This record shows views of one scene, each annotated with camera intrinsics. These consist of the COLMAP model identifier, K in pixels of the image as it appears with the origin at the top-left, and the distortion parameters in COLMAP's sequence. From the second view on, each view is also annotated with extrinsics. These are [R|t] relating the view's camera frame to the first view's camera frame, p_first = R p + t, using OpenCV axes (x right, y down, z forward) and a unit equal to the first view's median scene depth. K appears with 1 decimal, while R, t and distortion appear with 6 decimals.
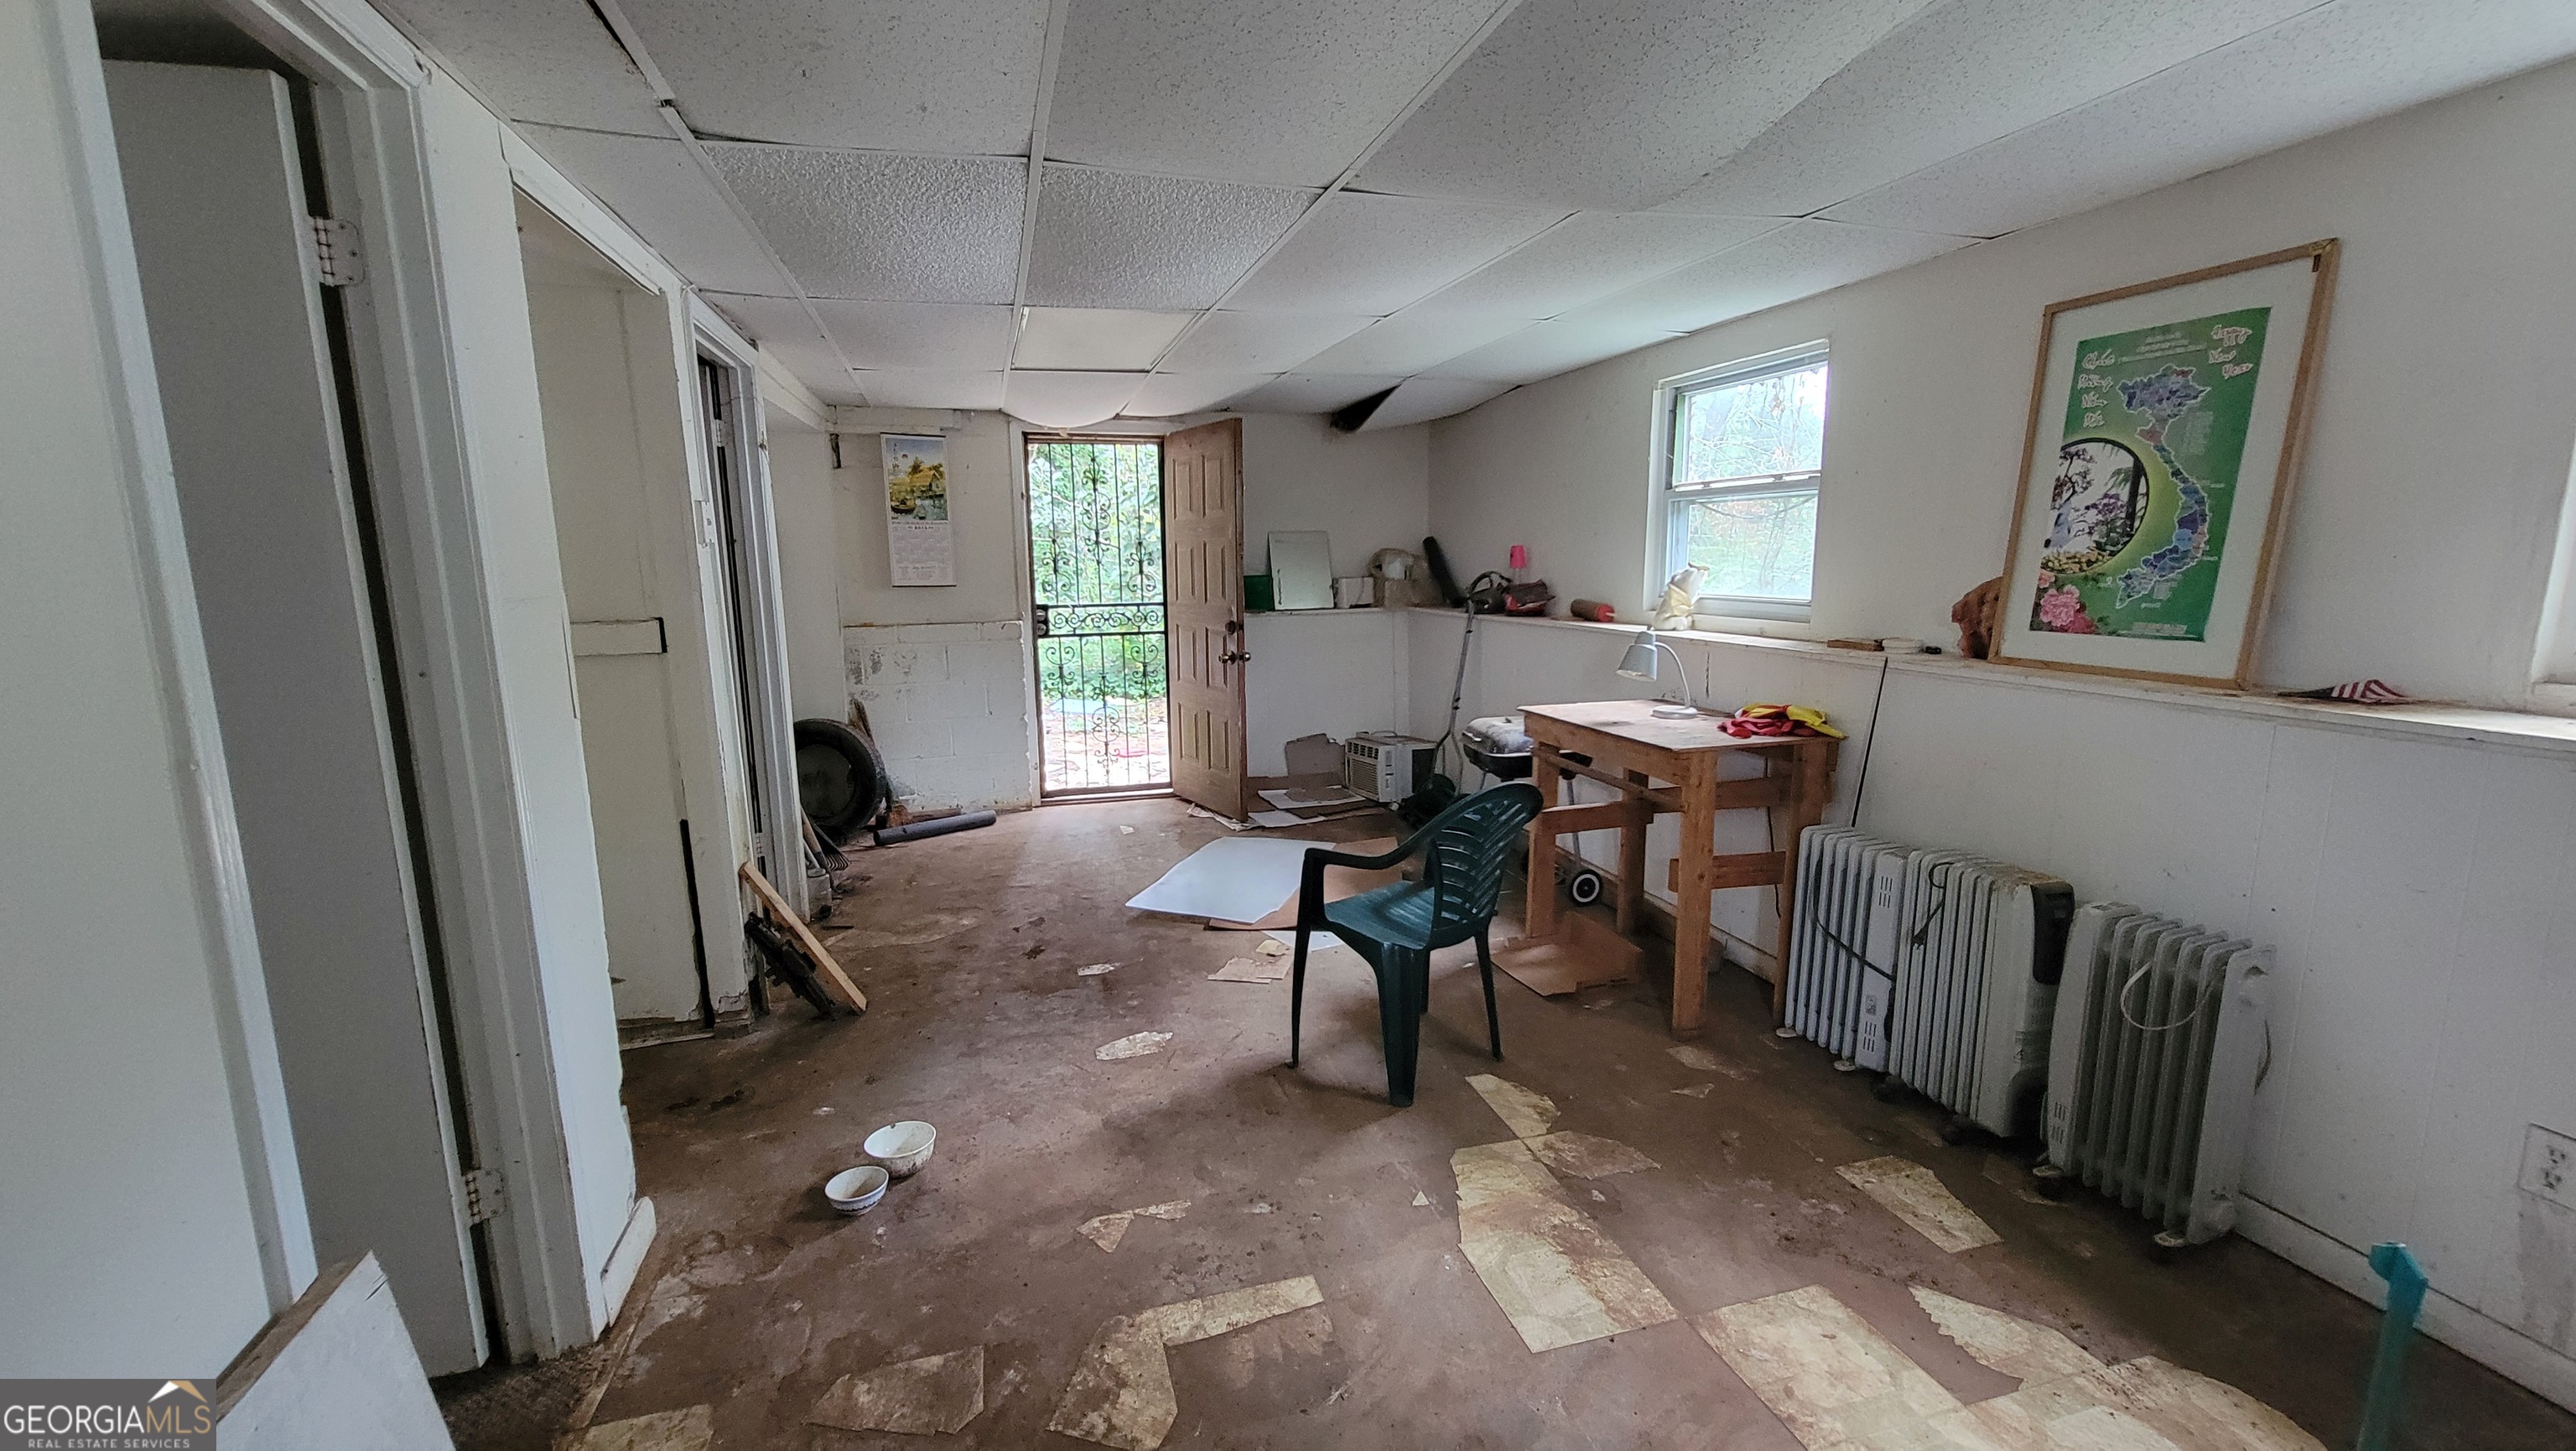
lens RADIAL K [[1041.6, 0, 1288.3], [0, 1041.6, 731.3], [0, 0, 1]] dist [-0.011511, 0.003199]
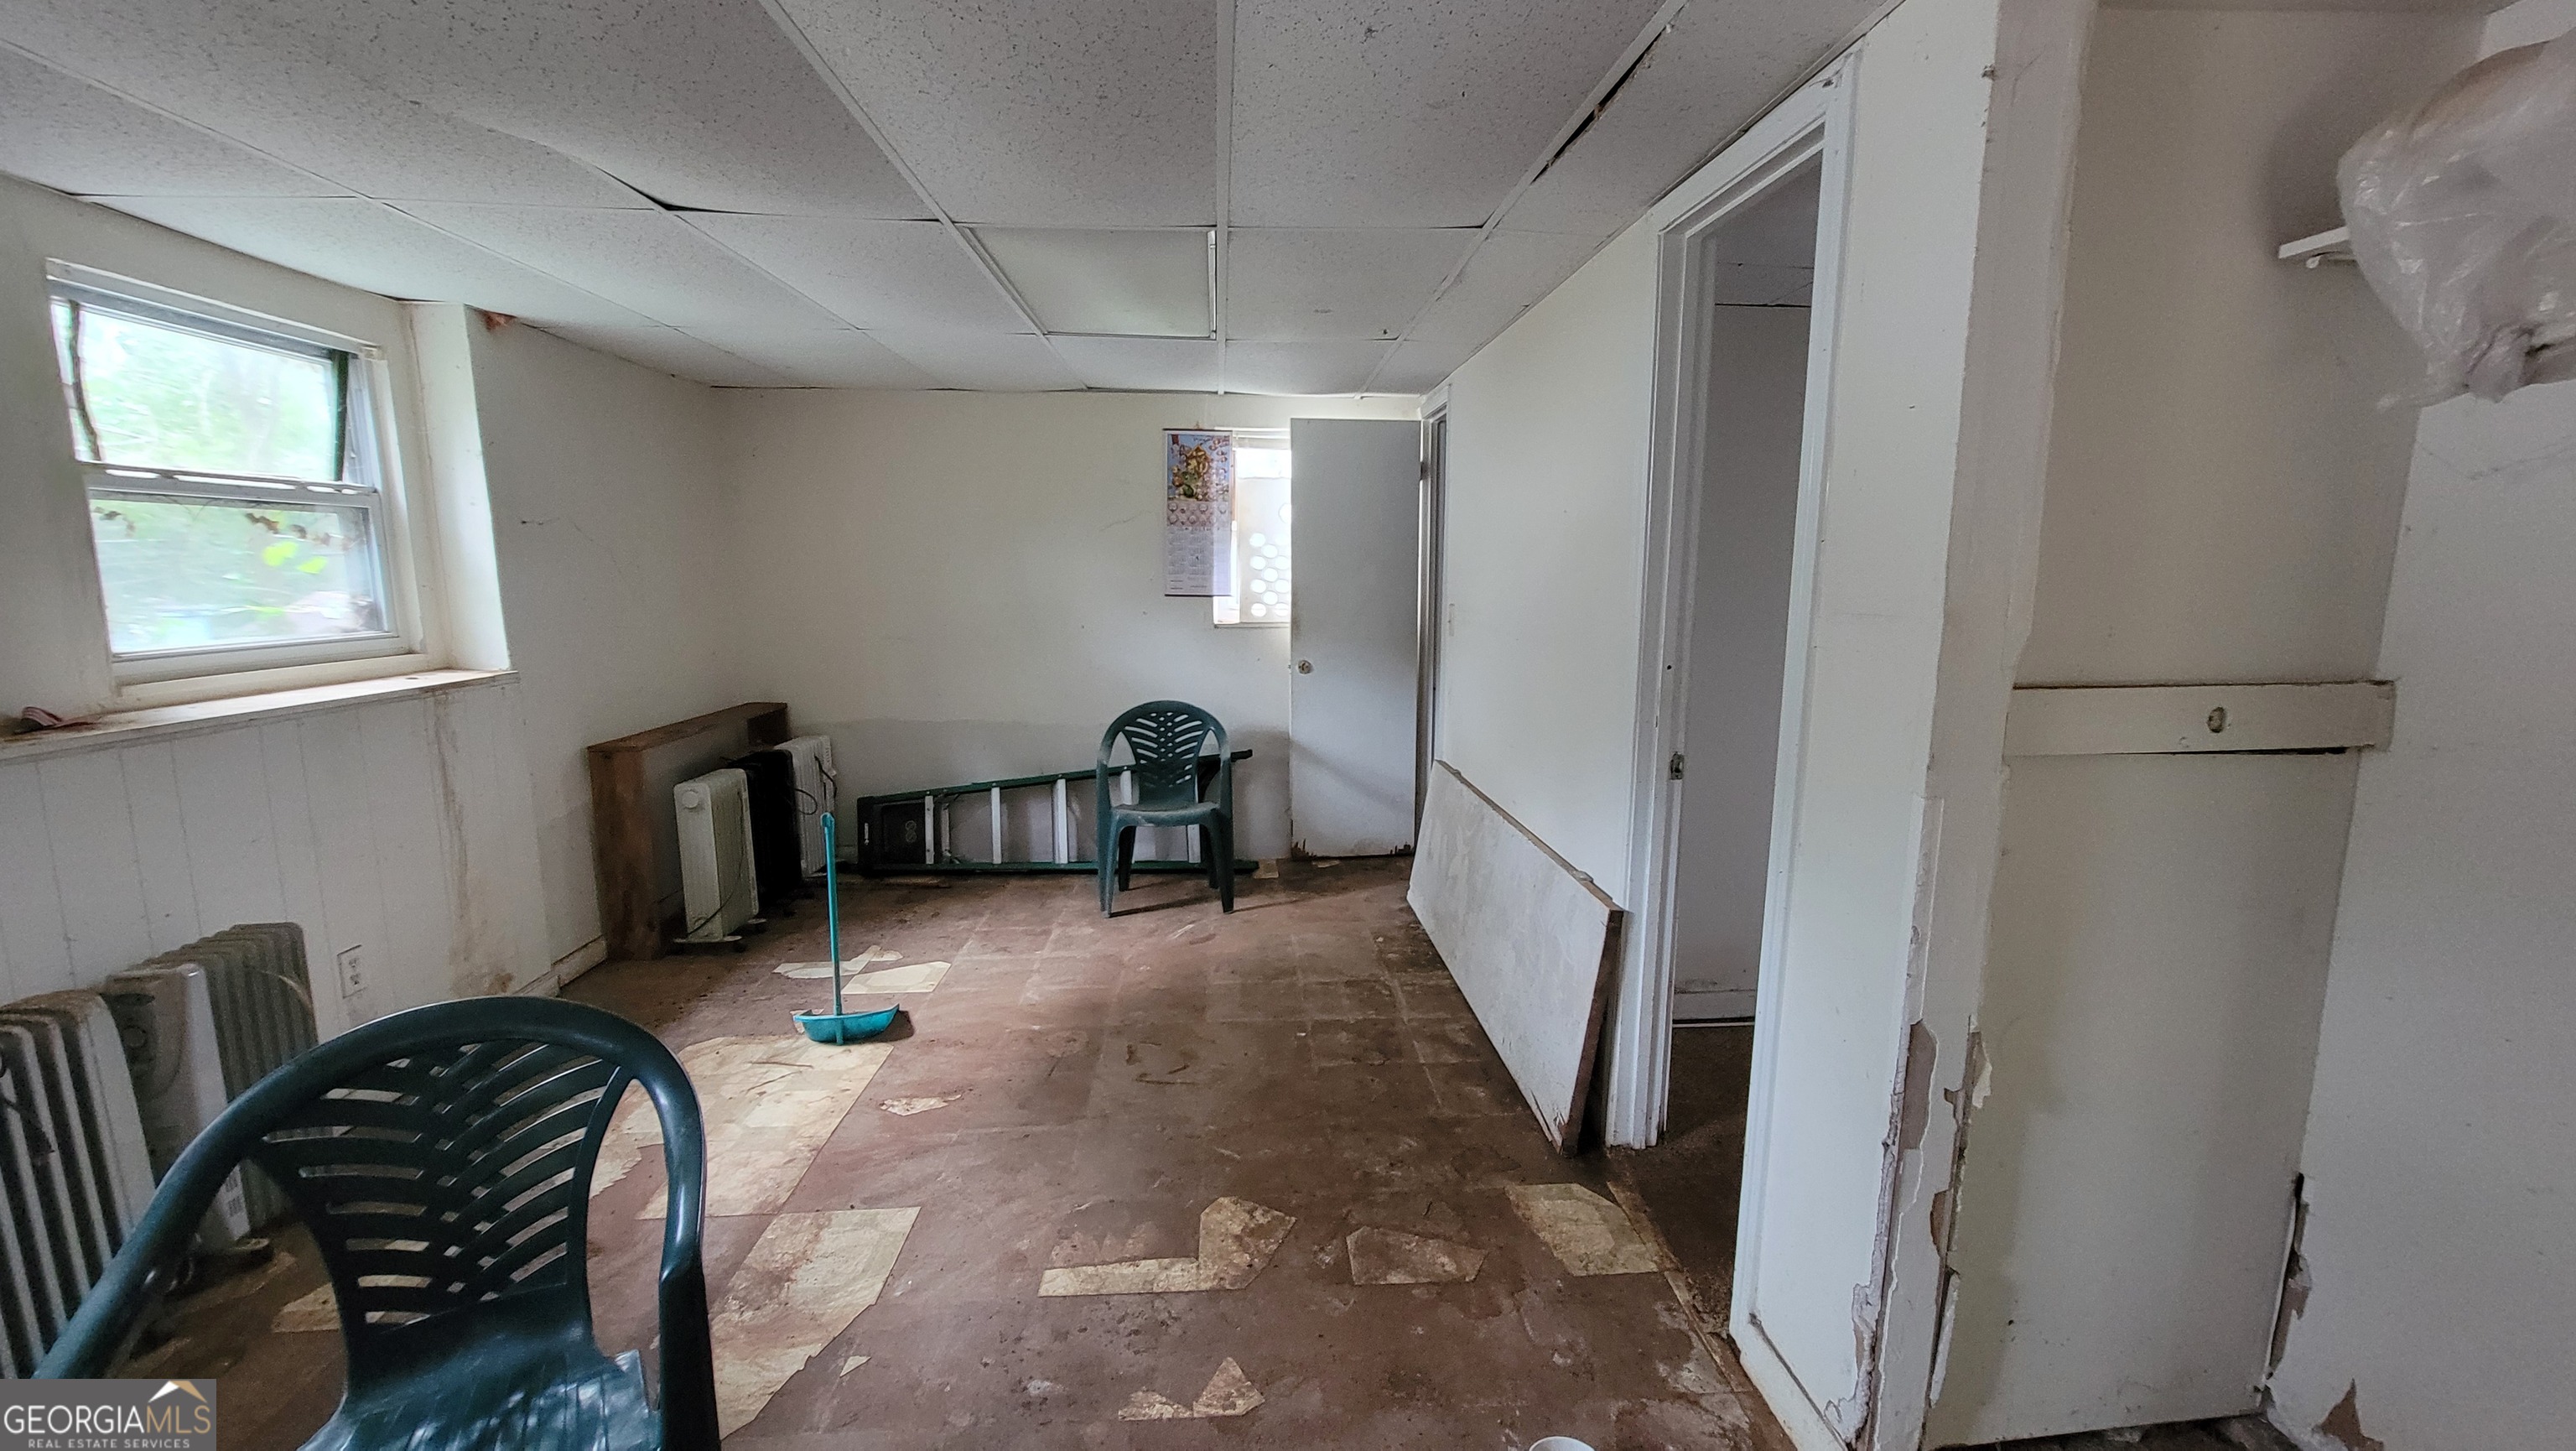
lens RADIAL K [[1041.6, 0, 1288.3], [0, 1041.6, 731.3], [0, 0, 1]] dist [-0.011511, 0.003199]
pose [[-0.975900, -0.020664, 0.217237, -0.363362], [0.049709, 0.948283, 0.313509, -0.252800], [-0.212480, 0.316752, -0.924403, 1.482534]]
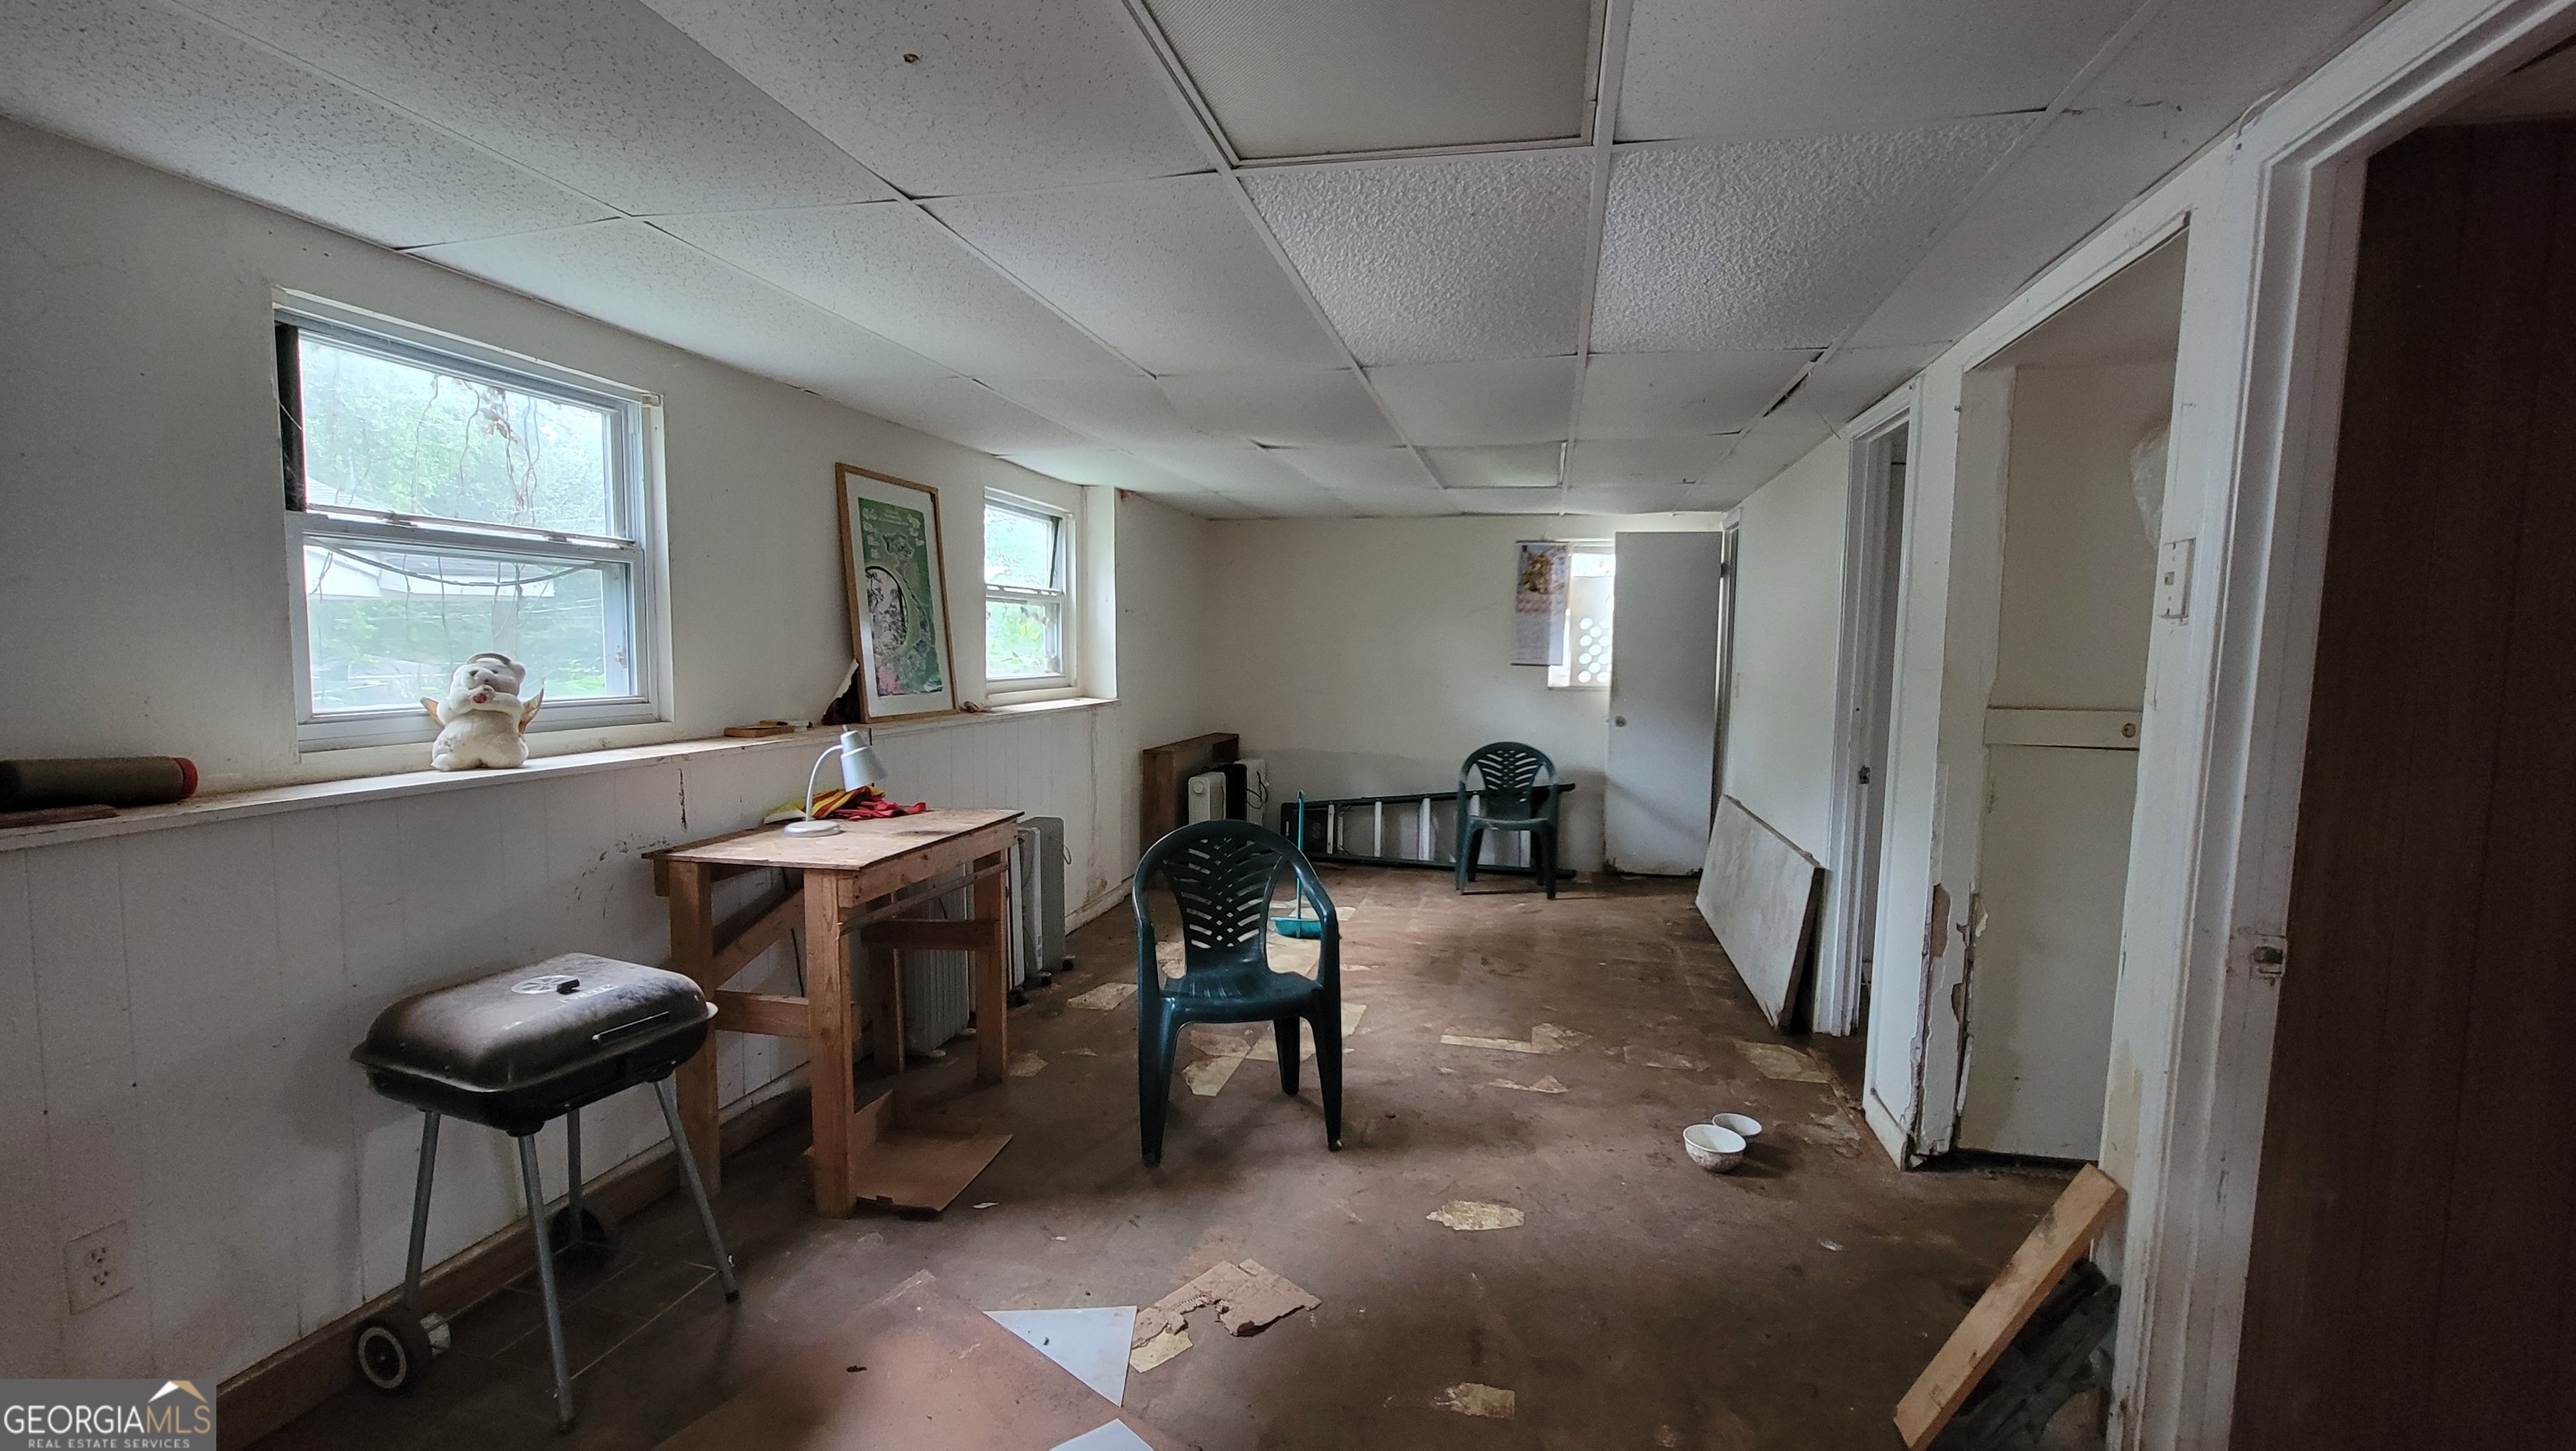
lens RADIAL K [[1041.6, 0, 1288.3], [0, 1041.6, 731.3], [0, 0, 1]] dist [-0.011511, 0.003199]
pose [[-0.864584, -0.040049, 0.500889, -0.545678], [0.083801, 0.971367, 0.222315, -0.362731], [-0.495451, 0.234185, -0.836472, 2.182449]]
